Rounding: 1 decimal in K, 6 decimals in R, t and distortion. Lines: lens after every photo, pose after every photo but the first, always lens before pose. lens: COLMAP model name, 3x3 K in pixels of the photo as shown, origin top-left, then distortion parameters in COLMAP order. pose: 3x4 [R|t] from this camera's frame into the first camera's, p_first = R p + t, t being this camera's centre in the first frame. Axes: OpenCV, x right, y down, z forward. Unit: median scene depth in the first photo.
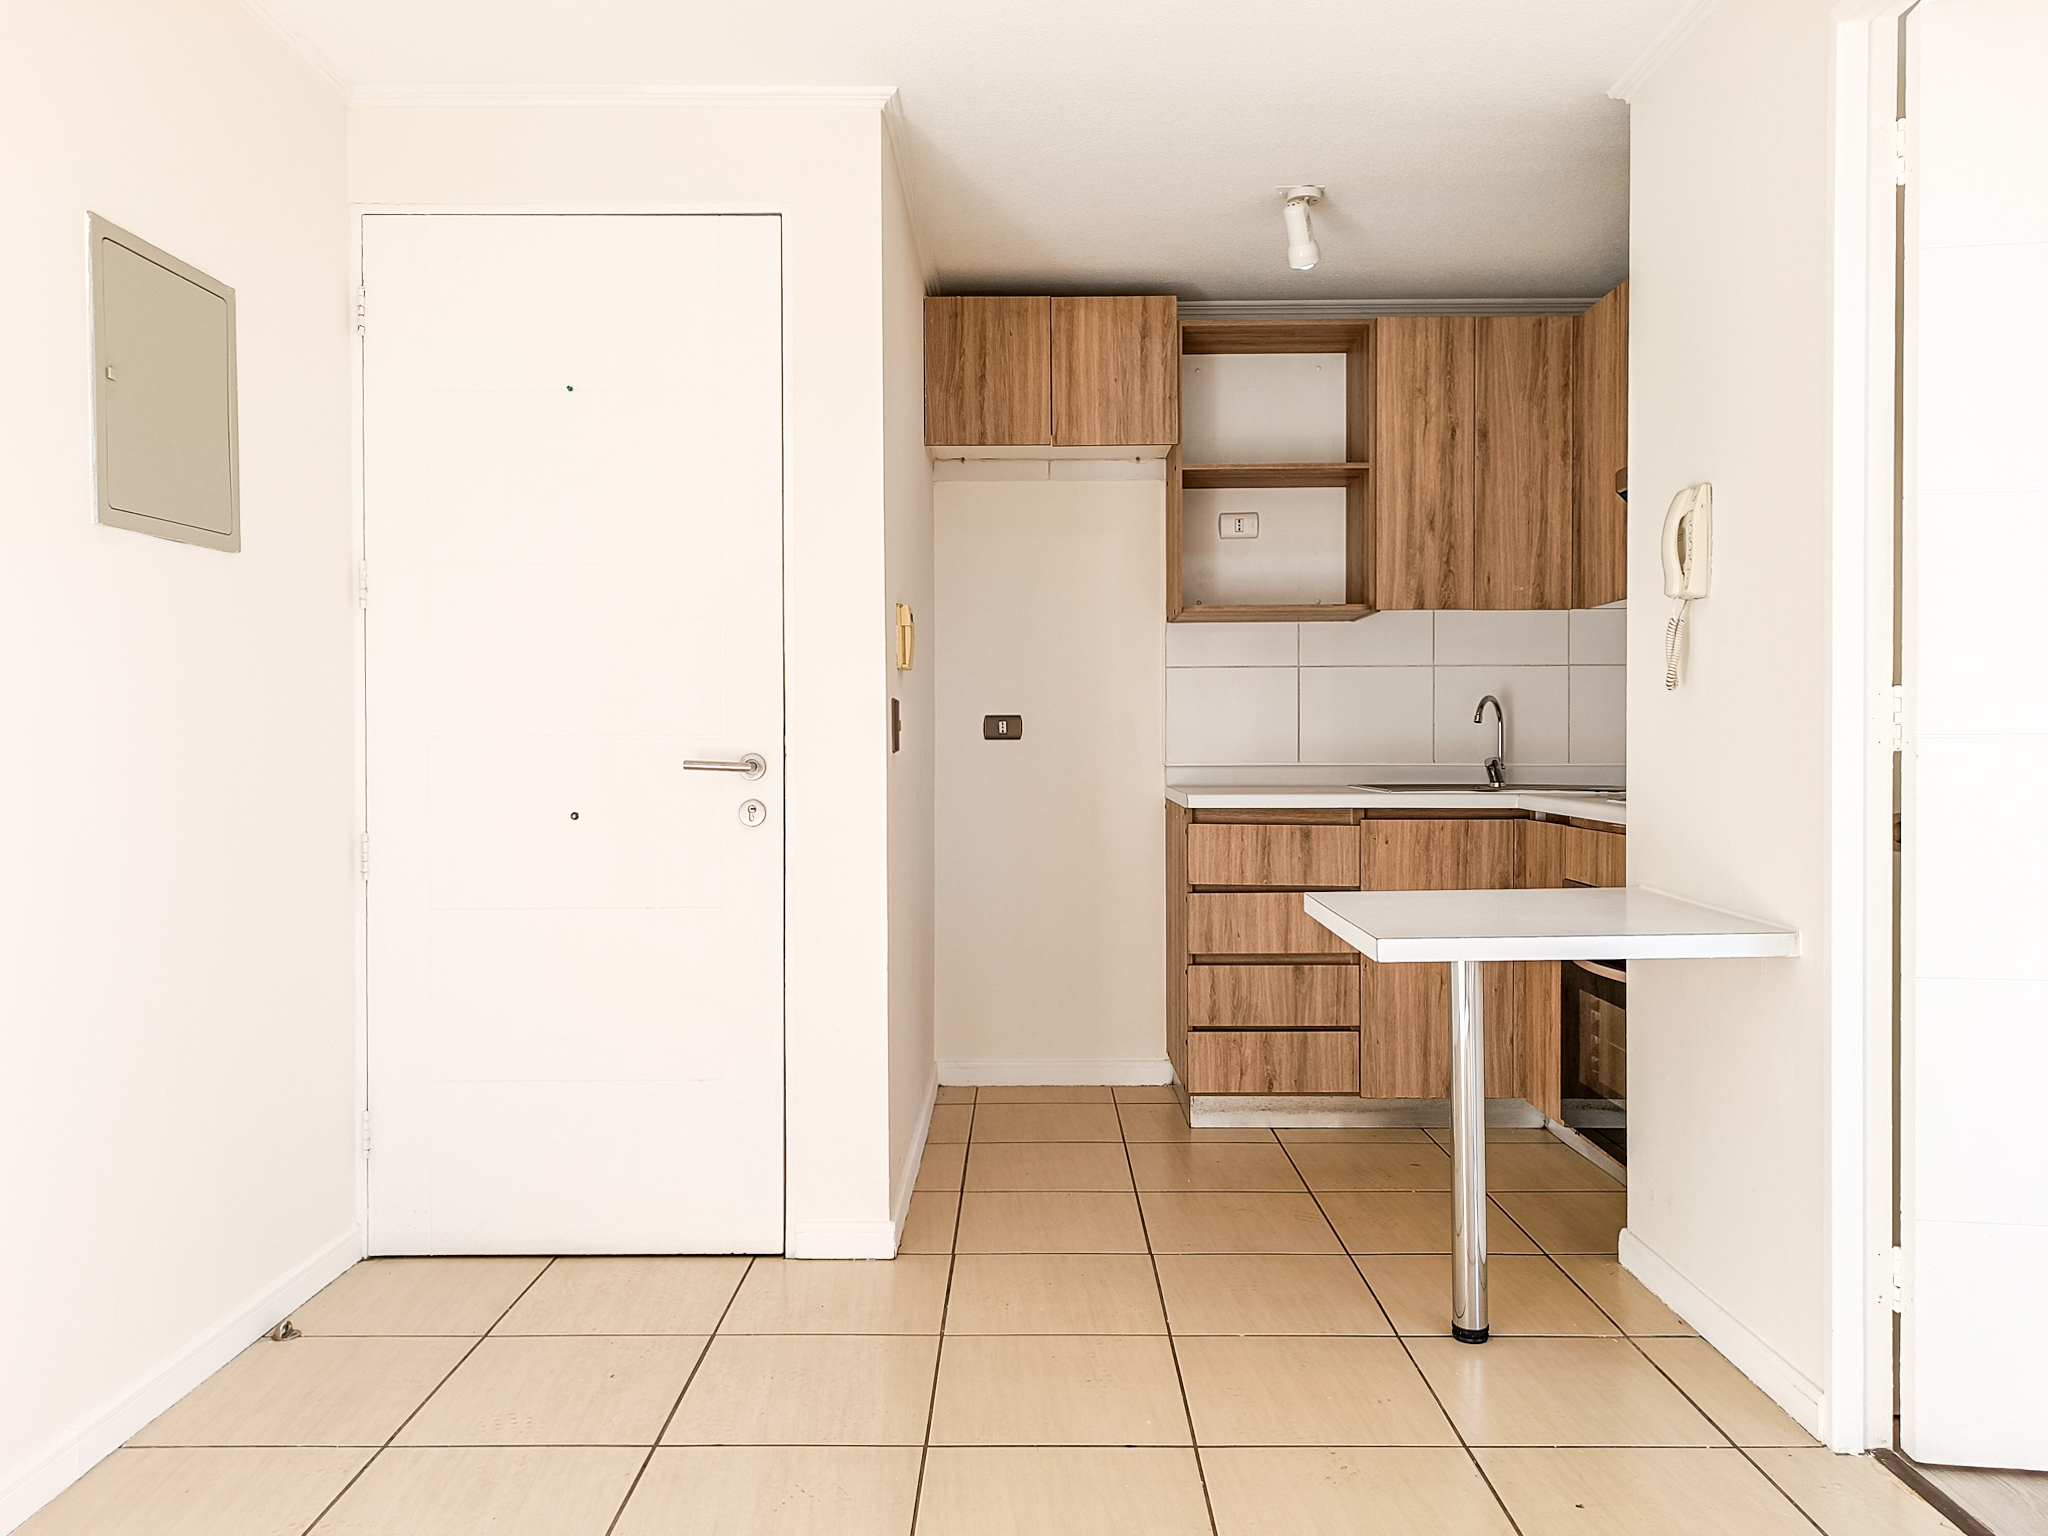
lens RADIAL K [[1468.6, 0, 1022.7], [0, 1468.6, 762.6], [0, 0, 1]] dist [0.034997, -0.018682]
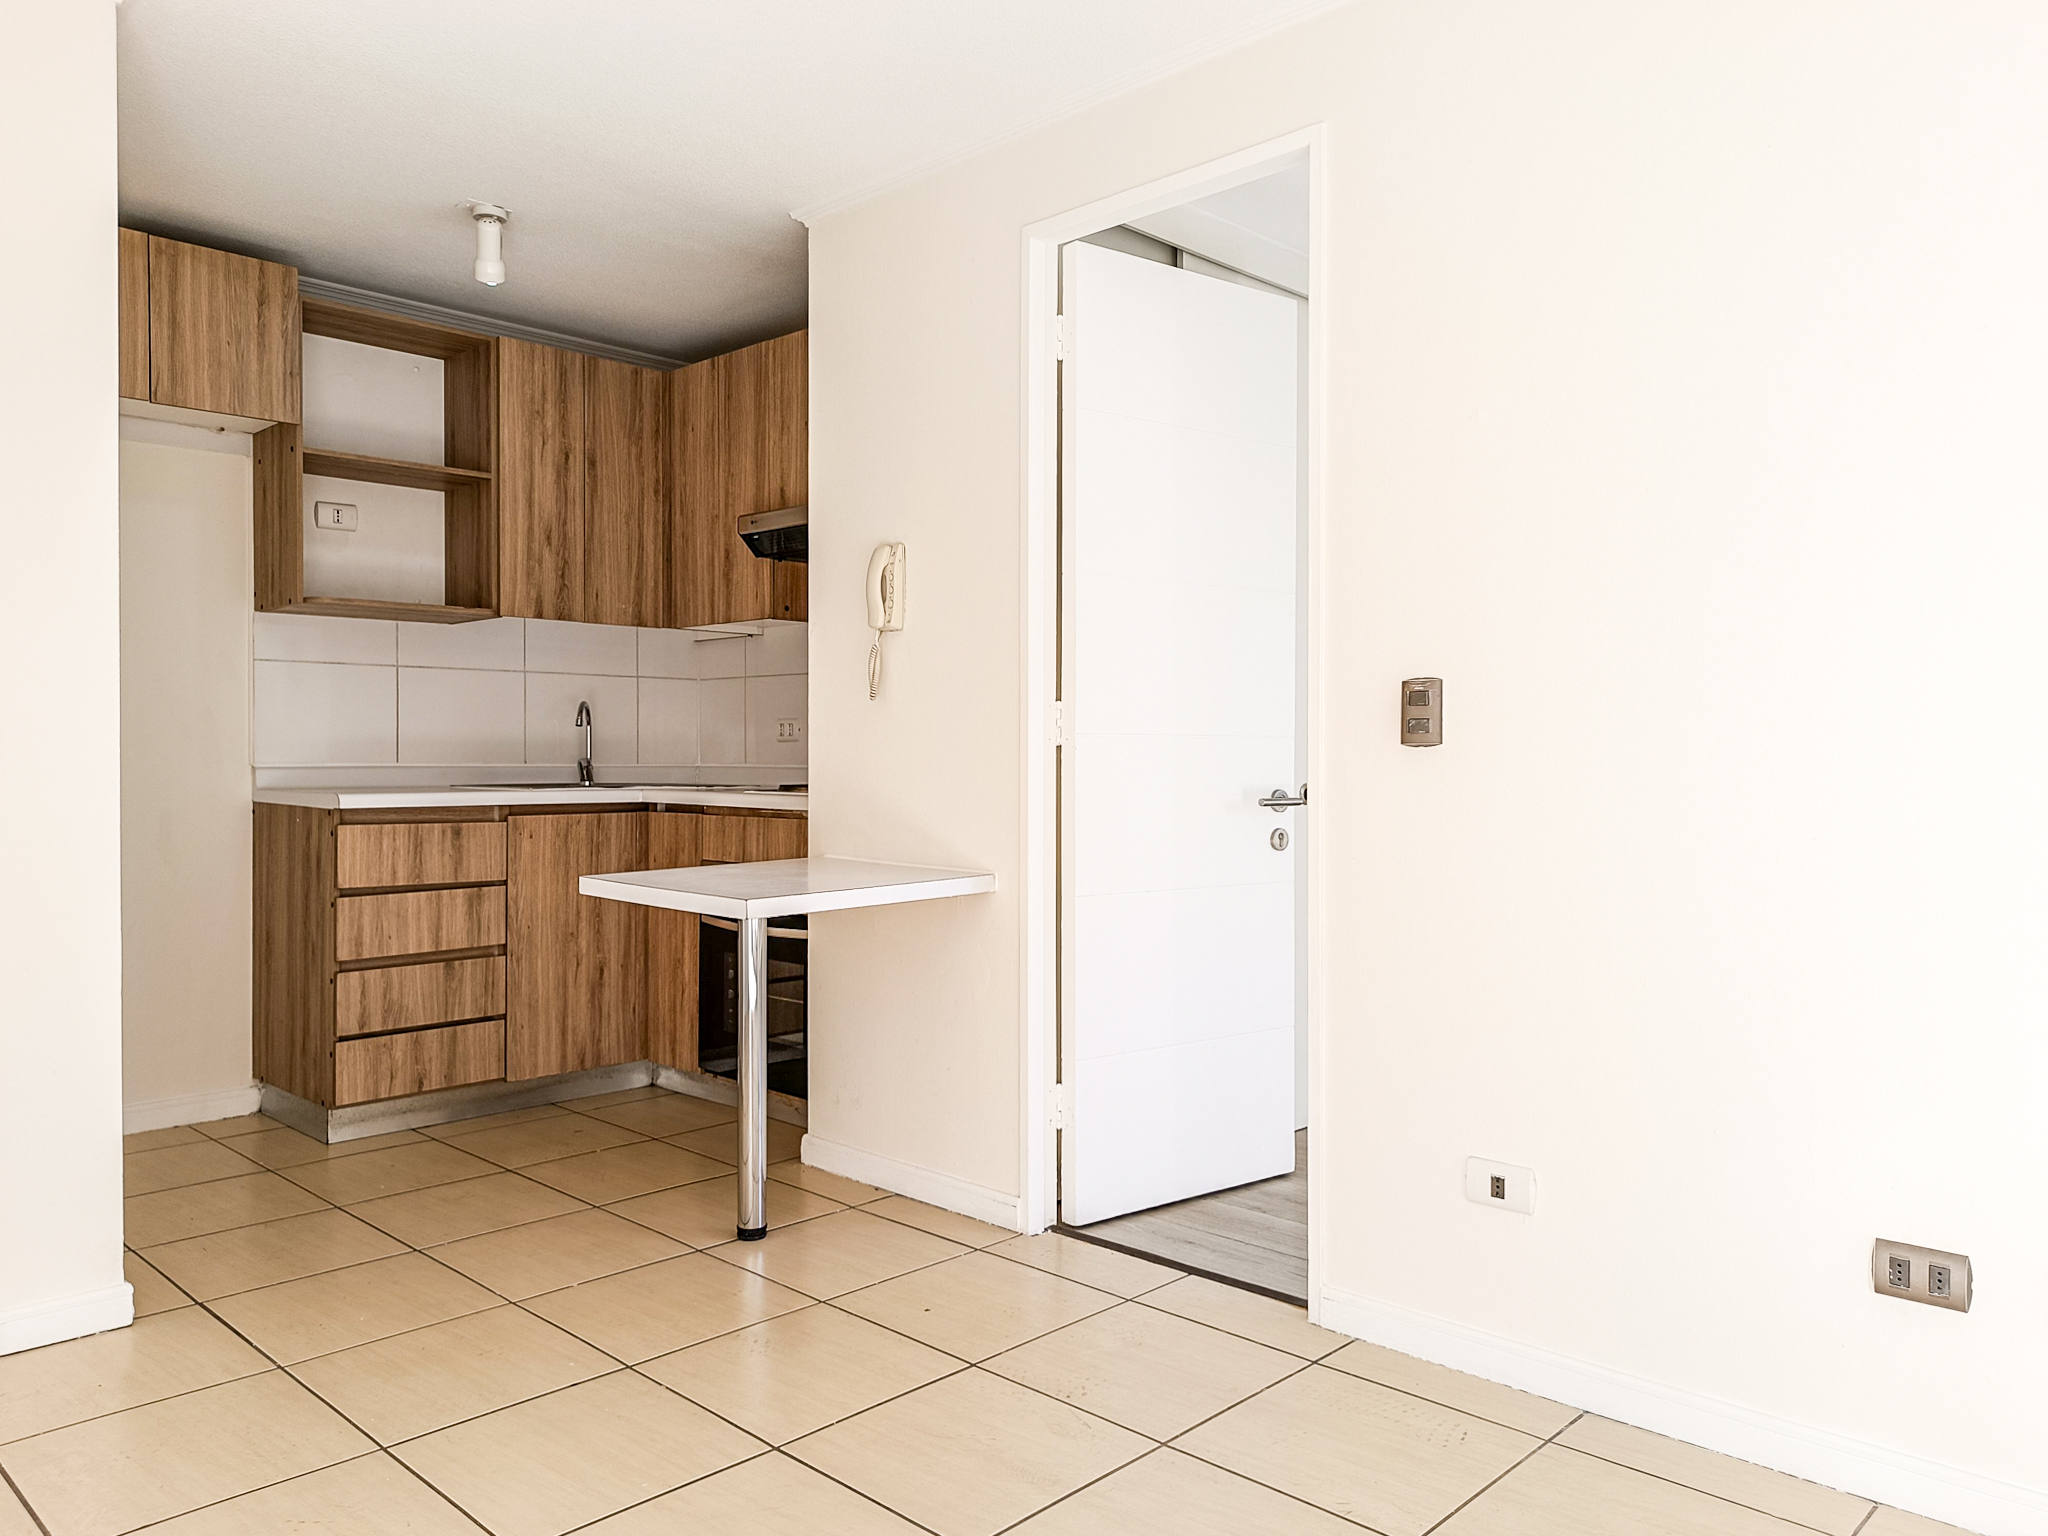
lens RADIAL K [[1468.6, 0, 1023.9], [0, 1468.6, 771.3], [0, 0, 1]] dist [0.034997, -0.018682]
pose [[0.698600, -0.005048, 0.715495, -0.254307], [0.007055, 0.999975, 0.000167, 0.009114], [-0.715478, 0.004931, 0.698618, 0.005878]]
